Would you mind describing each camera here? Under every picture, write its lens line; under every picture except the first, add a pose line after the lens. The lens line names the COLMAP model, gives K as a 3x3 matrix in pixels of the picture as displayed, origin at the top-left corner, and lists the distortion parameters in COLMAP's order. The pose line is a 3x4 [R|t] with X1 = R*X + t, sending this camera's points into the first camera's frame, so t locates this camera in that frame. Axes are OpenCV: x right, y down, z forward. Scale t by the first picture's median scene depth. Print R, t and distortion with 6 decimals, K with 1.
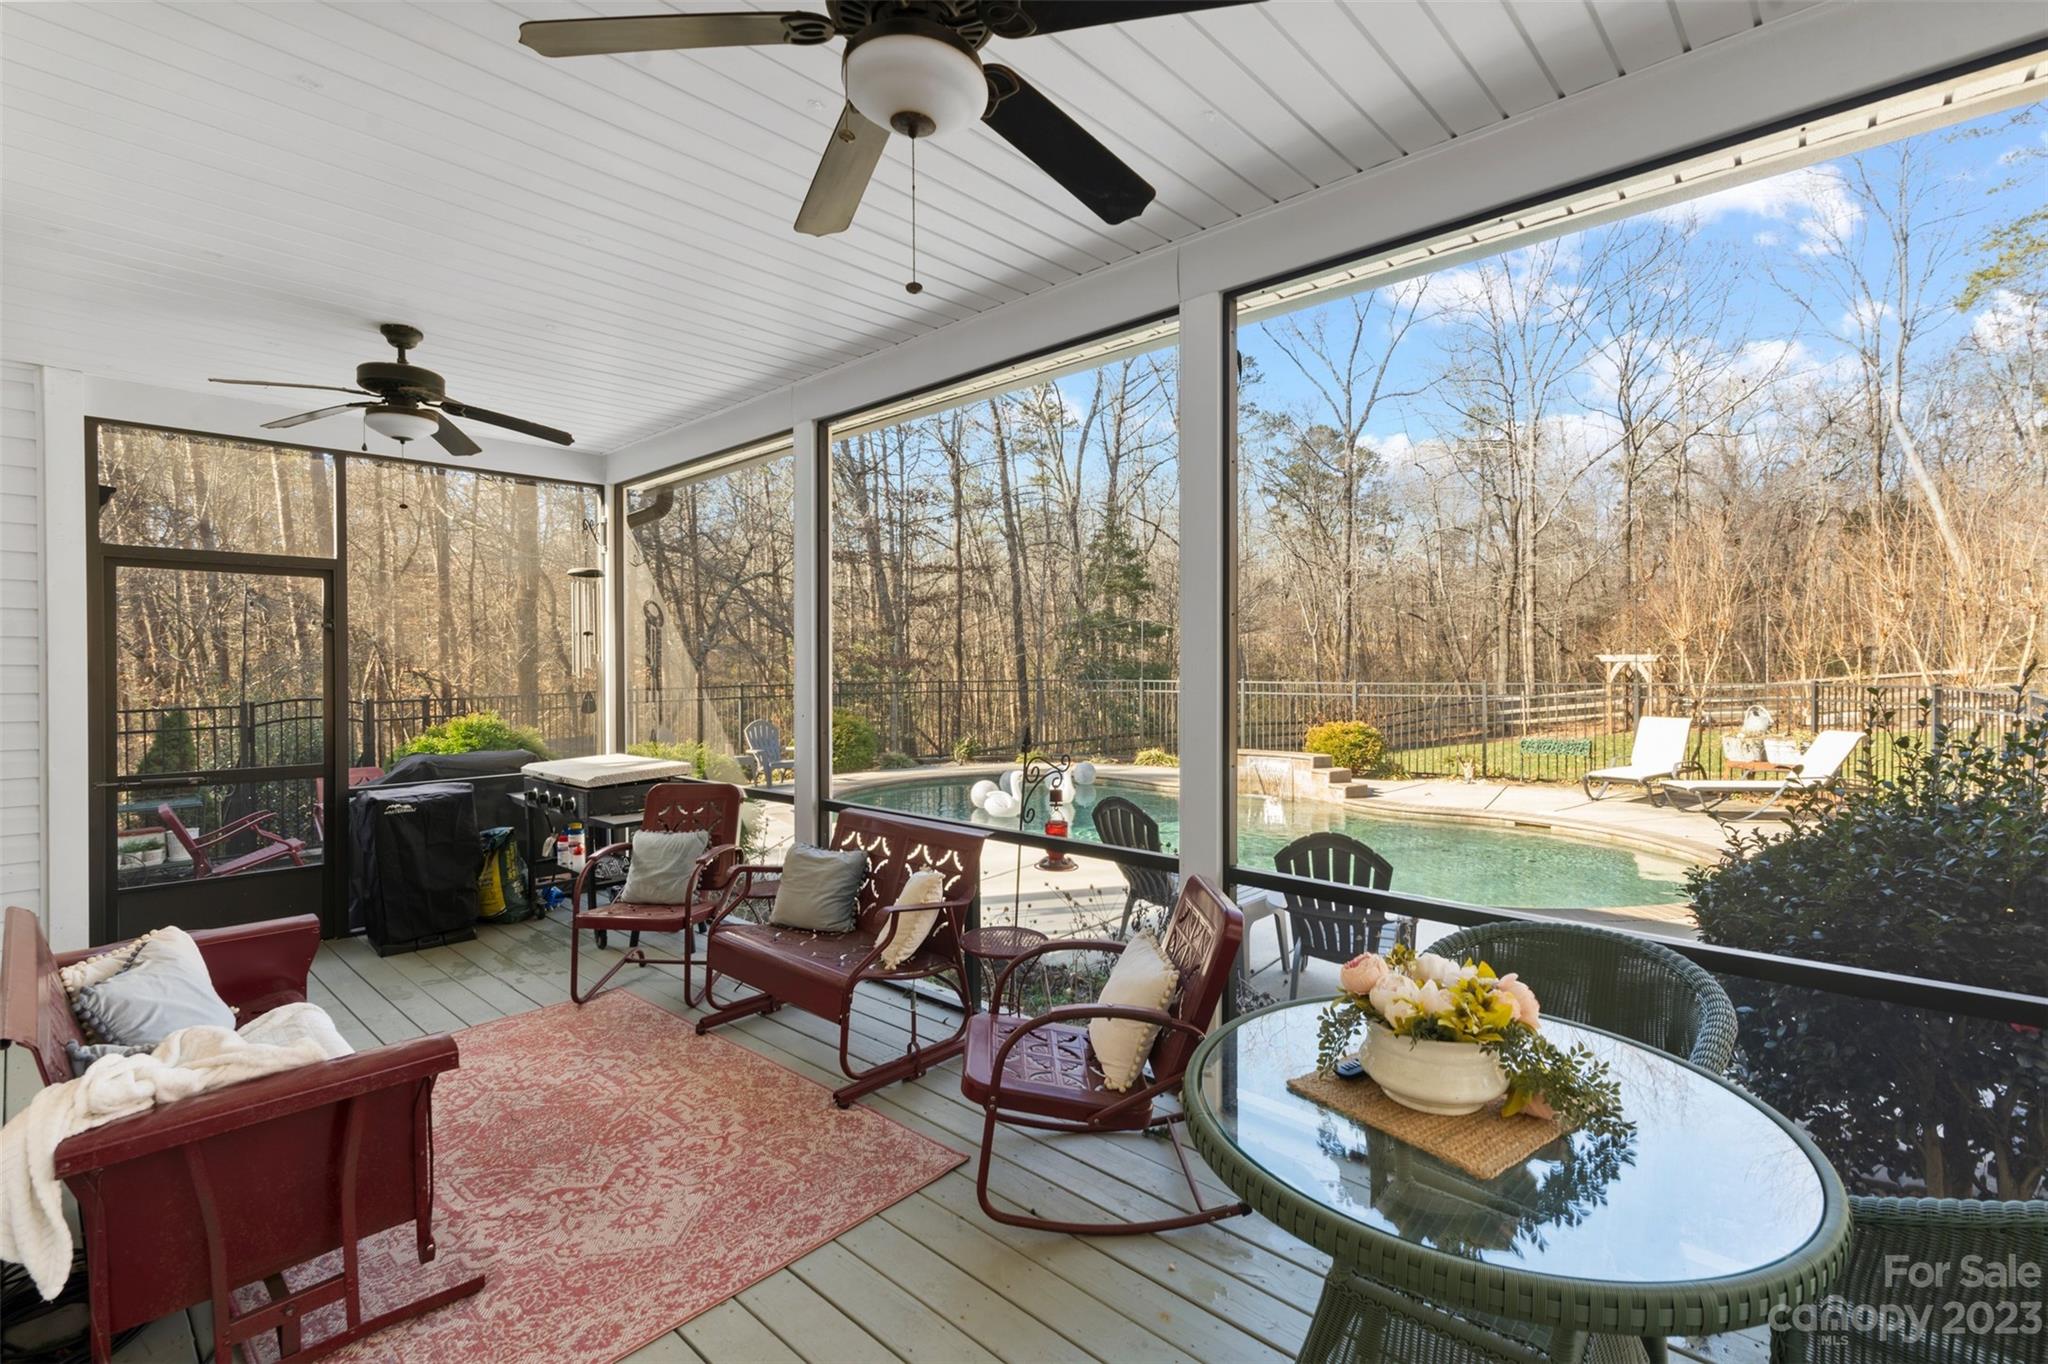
lens RADIAL K [[919.7, 0, 1030.8], [0, 919.7, 669.9], [0, 0, 1]] dist [-0.001118, 0.001277]
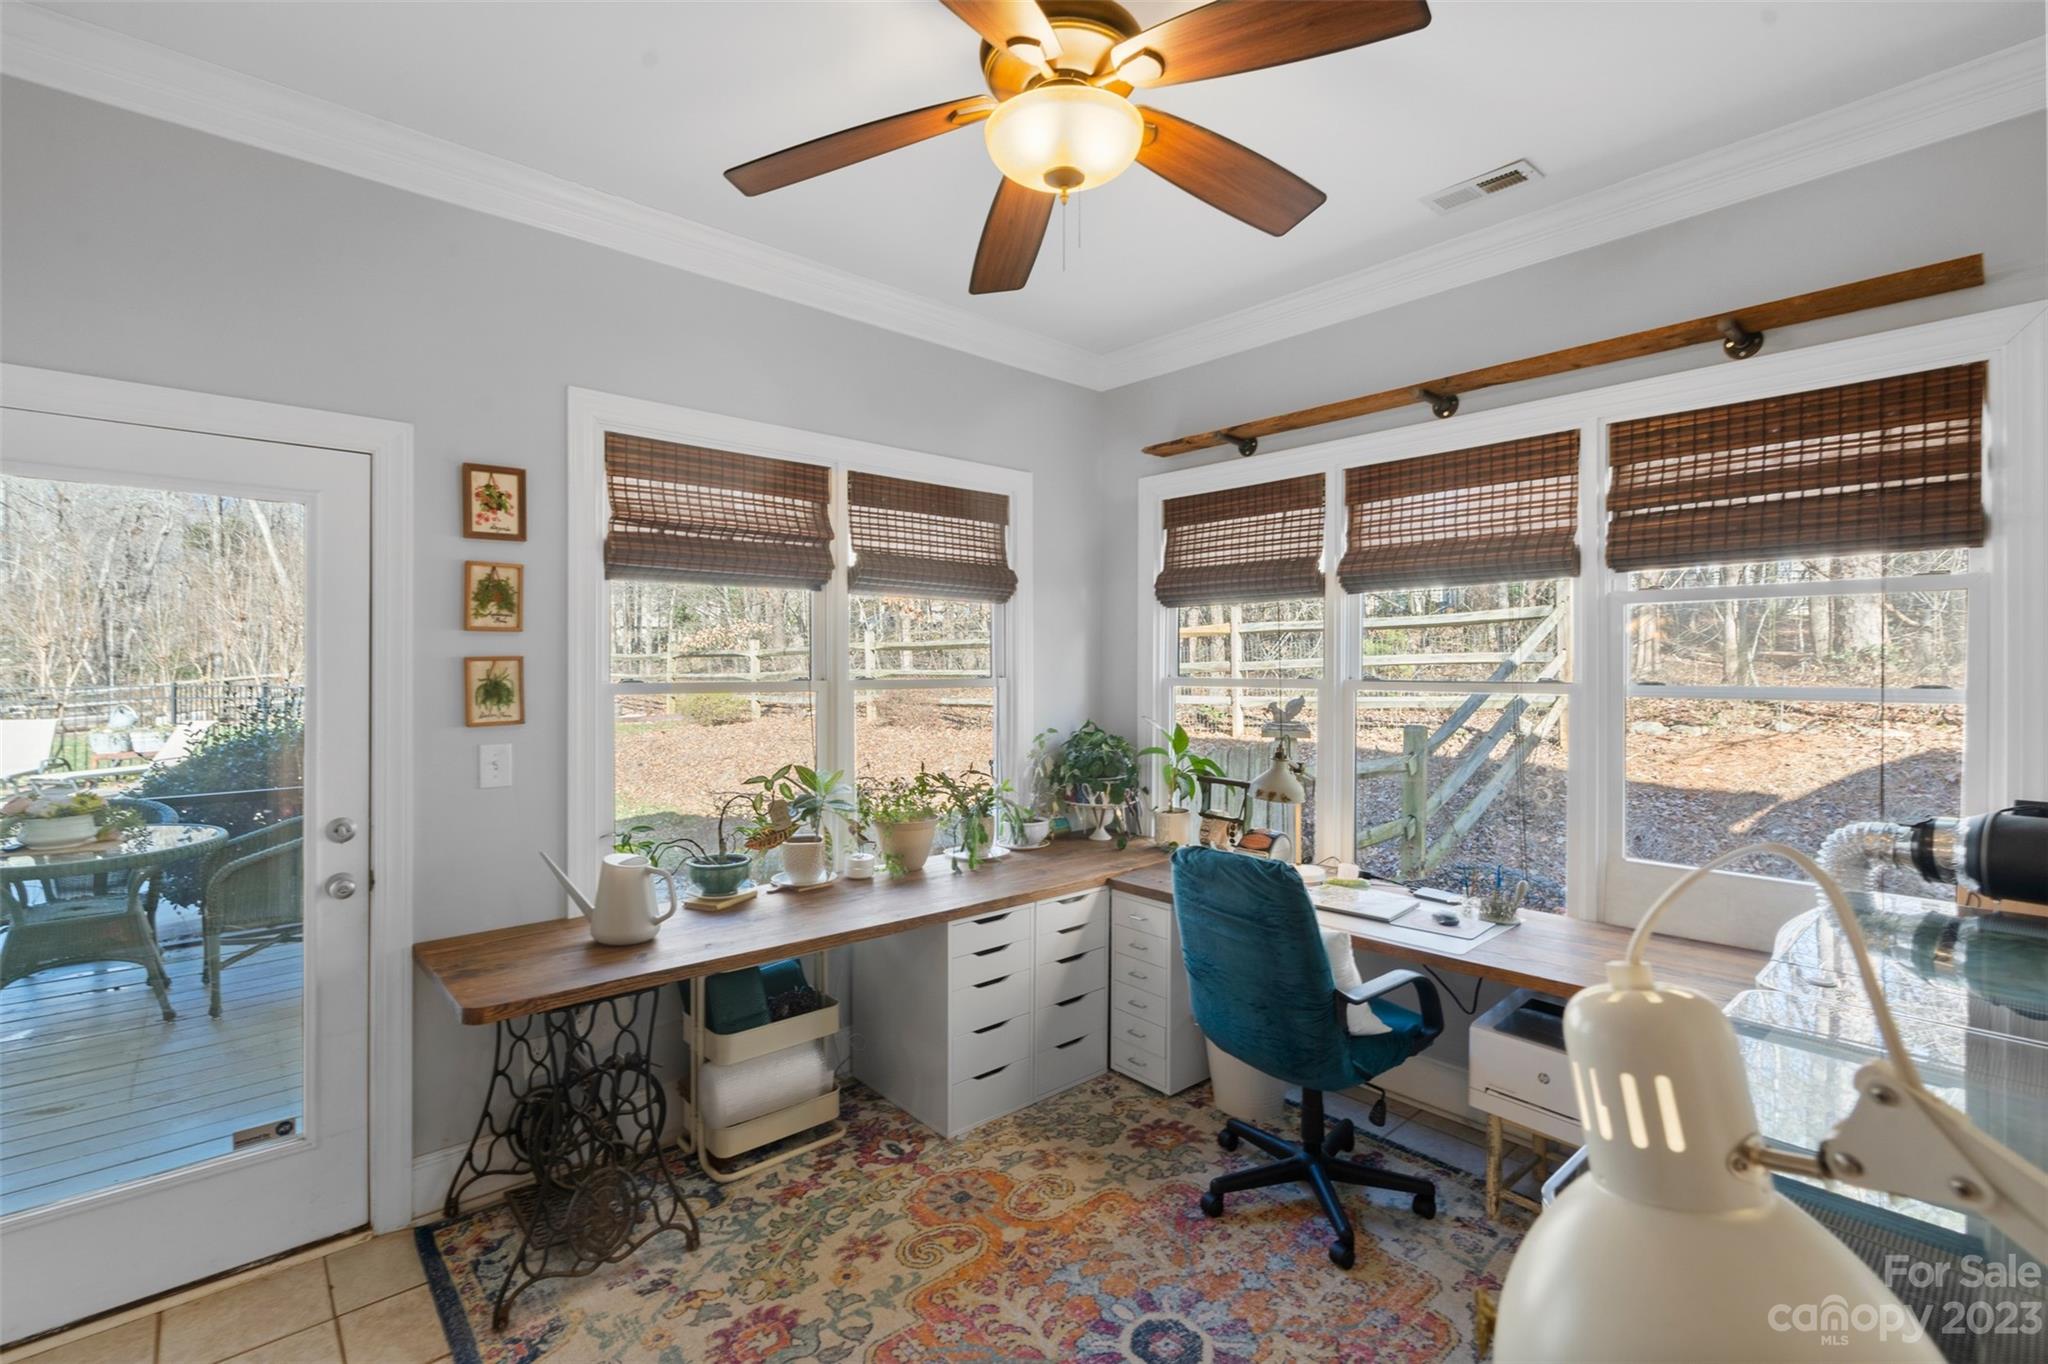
lens RADIAL K [[919.7, 0, 1032.9], [0, 919.7, 666.8], [0, 0, 1]] dist [-0.001118, 0.001277]
pose [[0.100852, 0.000567, 0.994901, -0.260115], [0.007175, 0.999973, -0.001297, 0.000320], [-0.994876, 0.007270, 0.100846, -0.273978]]
